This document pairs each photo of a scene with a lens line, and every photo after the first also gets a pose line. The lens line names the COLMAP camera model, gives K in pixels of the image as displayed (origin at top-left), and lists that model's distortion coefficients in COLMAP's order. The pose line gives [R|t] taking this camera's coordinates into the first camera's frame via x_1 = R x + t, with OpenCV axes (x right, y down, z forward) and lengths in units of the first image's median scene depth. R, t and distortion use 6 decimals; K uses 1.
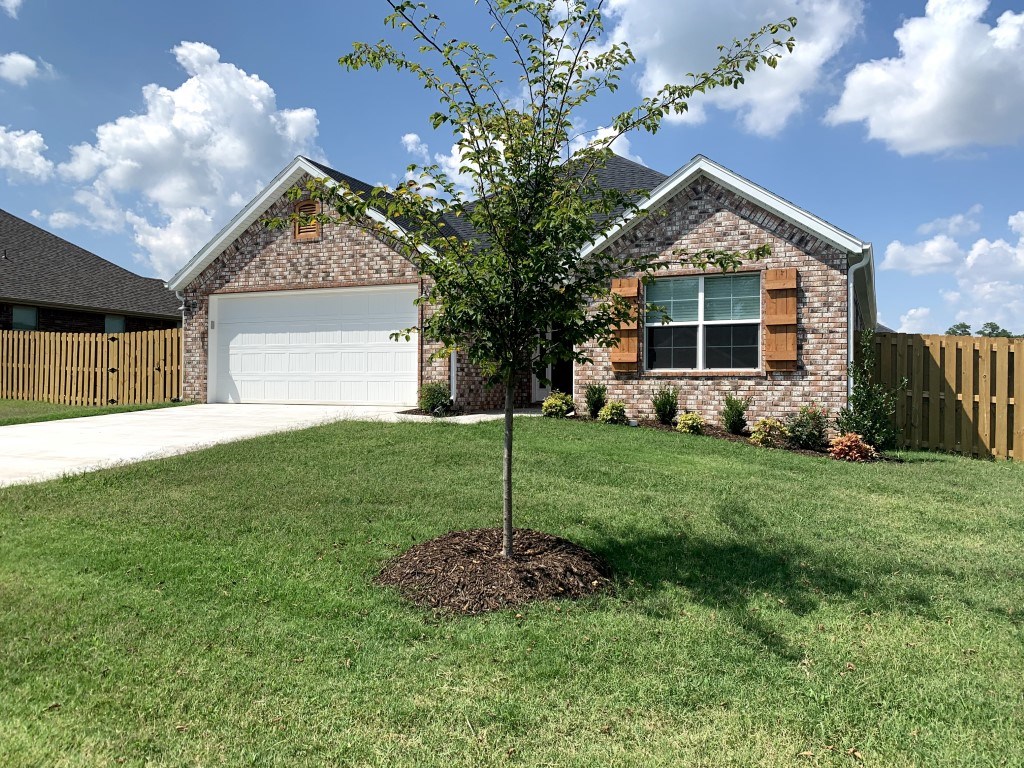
lens RADIAL K [[781.2, 0, 514.5], [0, 781.2, 383.5], [0, 0, 1]] dist [0.019449, -0.017406]
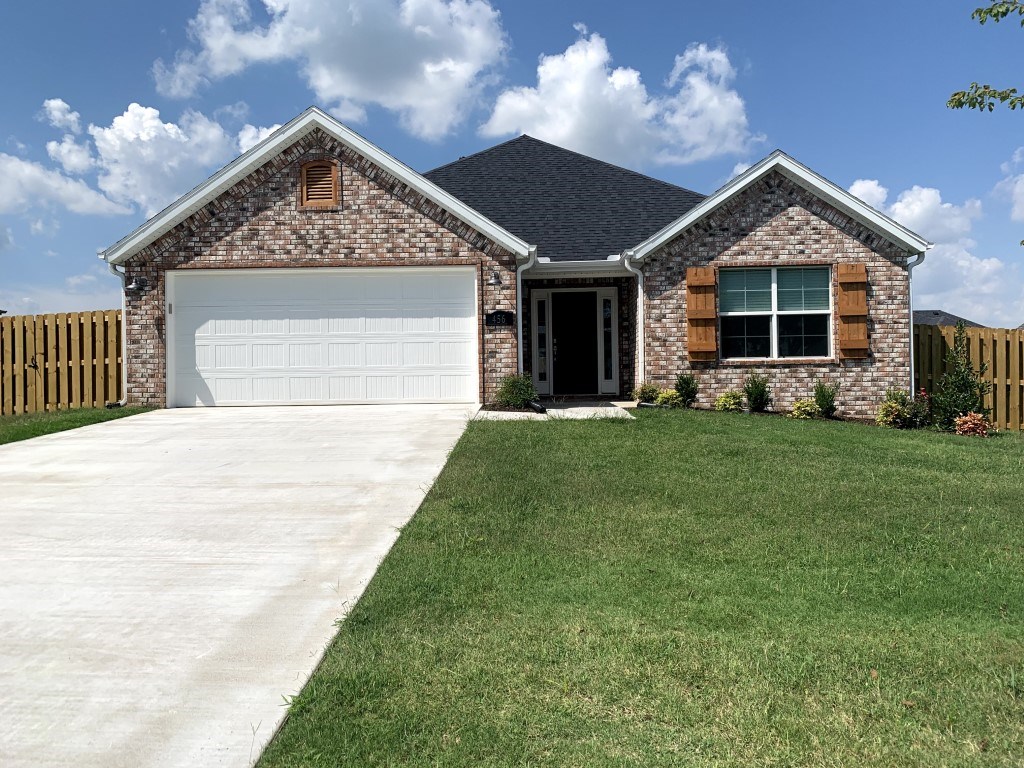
lens RADIAL K [[781.2, 0, 511.5], [0, 781.2, 383.8], [0, 0, 1]] dist [0.019449, -0.017406]
pose [[0.922046, -0.021621, 0.386477, -0.471523], [0.018458, 0.999759, 0.011895, -0.002496], [-0.386641, -0.003834, 0.922222, 0.173273]]
